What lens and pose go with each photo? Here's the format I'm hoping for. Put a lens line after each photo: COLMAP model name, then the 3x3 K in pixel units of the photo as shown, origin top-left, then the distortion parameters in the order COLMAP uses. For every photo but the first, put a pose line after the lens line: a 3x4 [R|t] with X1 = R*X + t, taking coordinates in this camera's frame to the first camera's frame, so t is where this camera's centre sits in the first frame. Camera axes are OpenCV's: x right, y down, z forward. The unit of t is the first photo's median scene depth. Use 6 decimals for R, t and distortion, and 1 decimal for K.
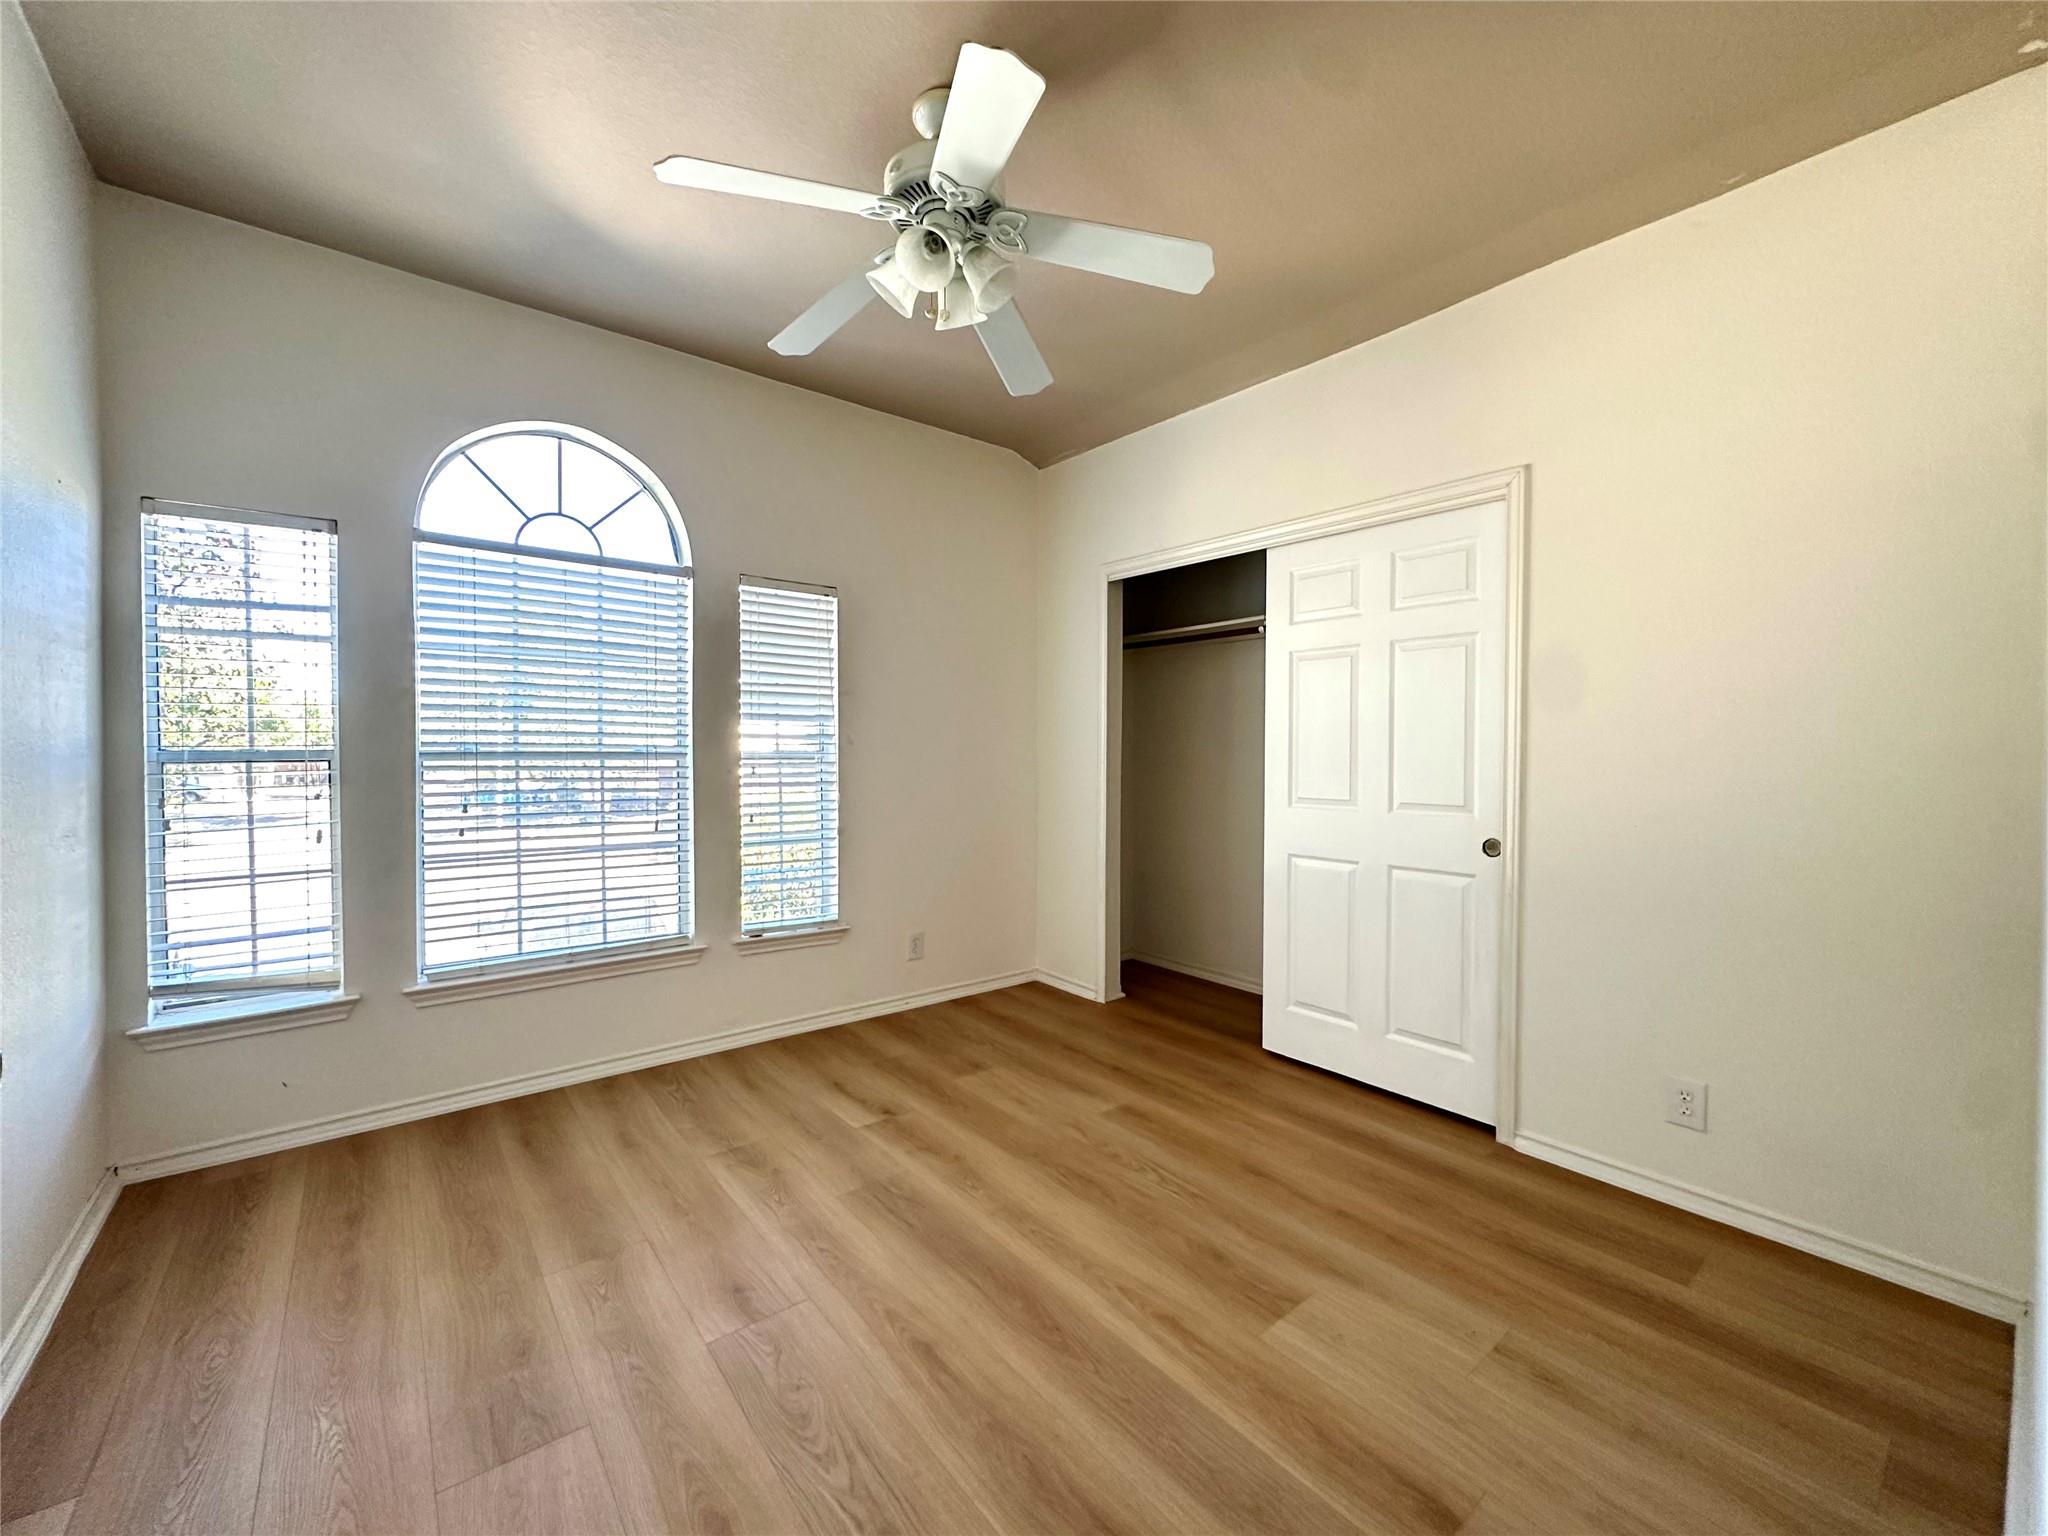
lens RADIAL K [[815.8, 0, 1024.0], [0, 815.8, 768.0], [0, 0, 1]] dist [0.000035, 0.000006]
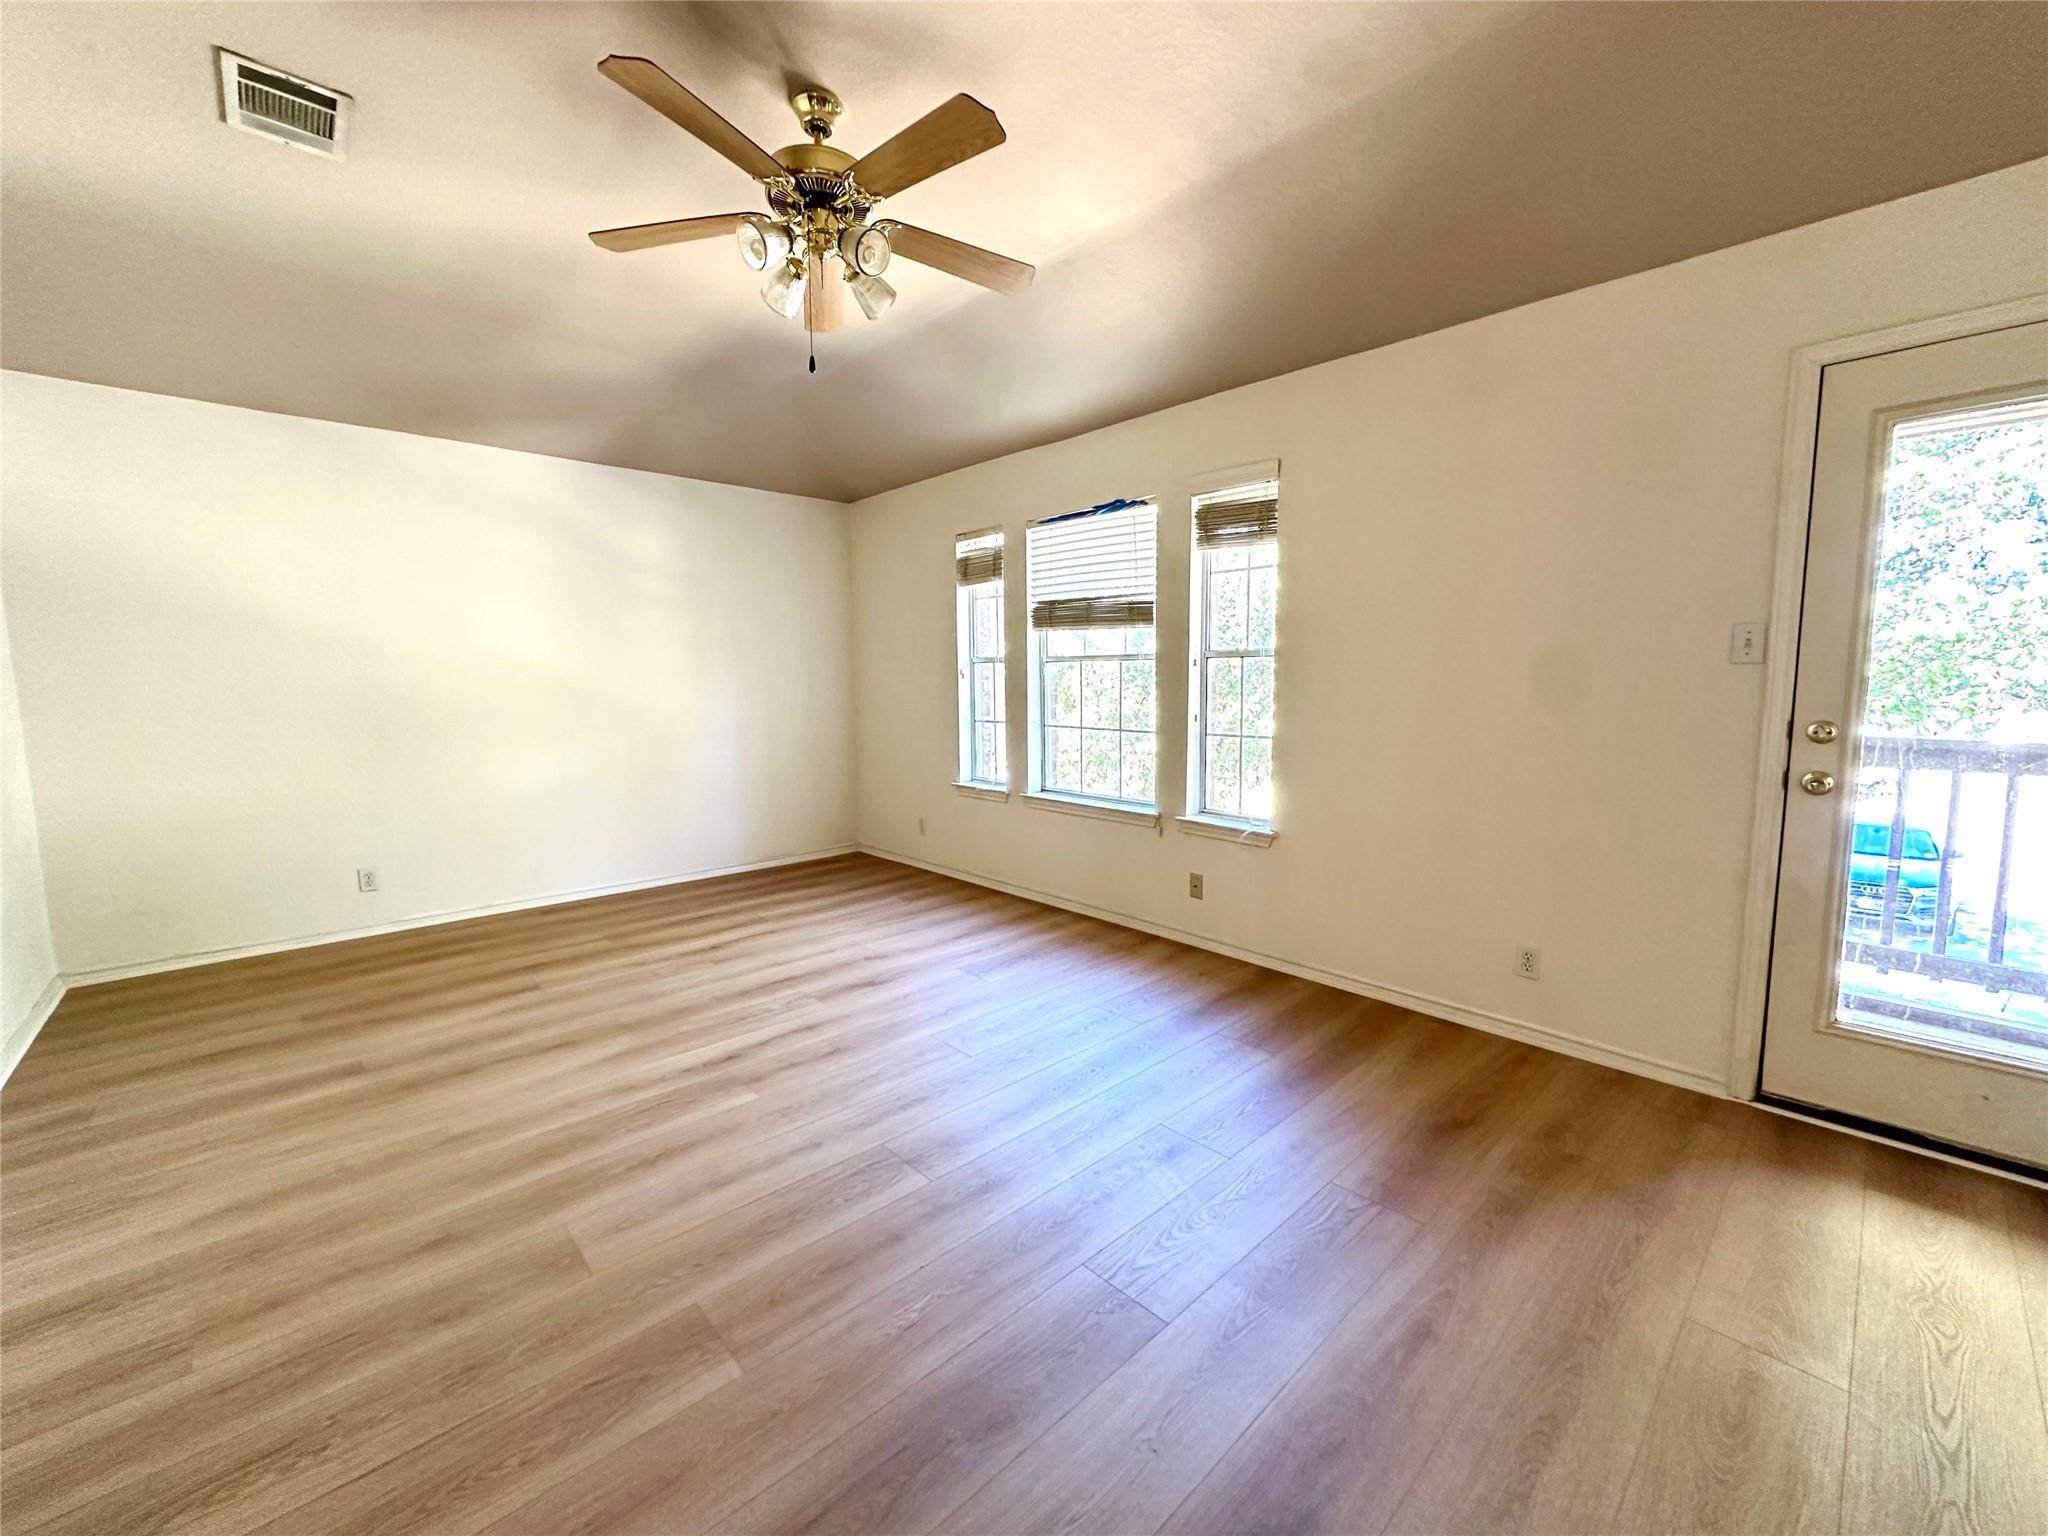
lens RADIAL K [[815.8, 0, 1024.0], [0, 815.8, 768.0], [0, 0, 1]] dist [0.000035, 0.000006]
pose [[0.061276, 0.107910, -0.992270, 0.875475], [-0.019491, 0.994078, 0.106903, 0.006934], [0.997931, 0.012790, 0.063017, 0.712478]]
